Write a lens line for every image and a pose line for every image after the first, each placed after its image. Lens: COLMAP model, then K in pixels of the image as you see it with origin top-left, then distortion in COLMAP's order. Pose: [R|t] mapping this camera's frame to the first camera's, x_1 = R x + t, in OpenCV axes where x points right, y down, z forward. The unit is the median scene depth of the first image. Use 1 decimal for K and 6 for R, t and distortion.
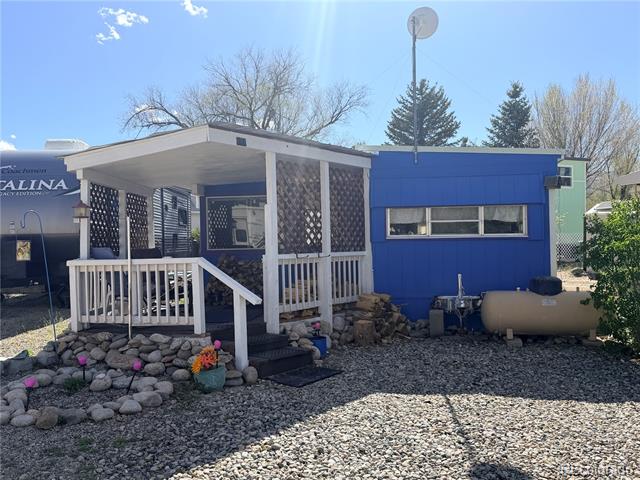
lens RADIAL K [[631.9, 0, 312.0], [0, 631.9, 229.6], [0, 0, 1]] dist [0.078418, 0.000000]
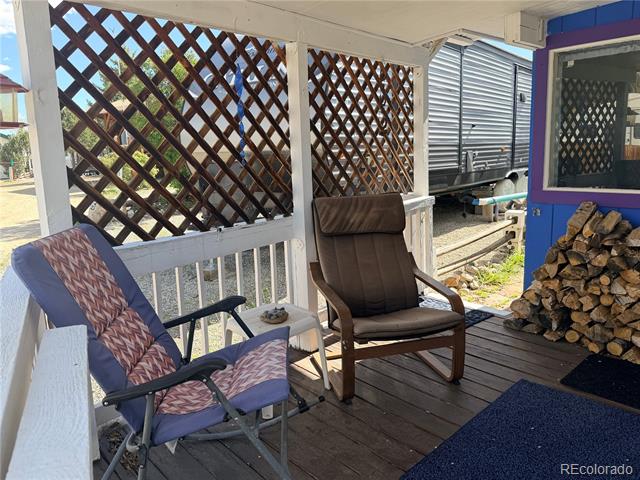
lens RADIAL K [[491.1, 0, 323.6], [0, 491.1, 239.7], [0, 0, 1]] dist [0.042546, -0.000273]
pose [[0.783697, 0.107884, -0.611702, -0.095963], [0.031391, 0.976663, 0.212469, -0.009975], [0.620349, -0.185713, 0.762022, 0.811071]]
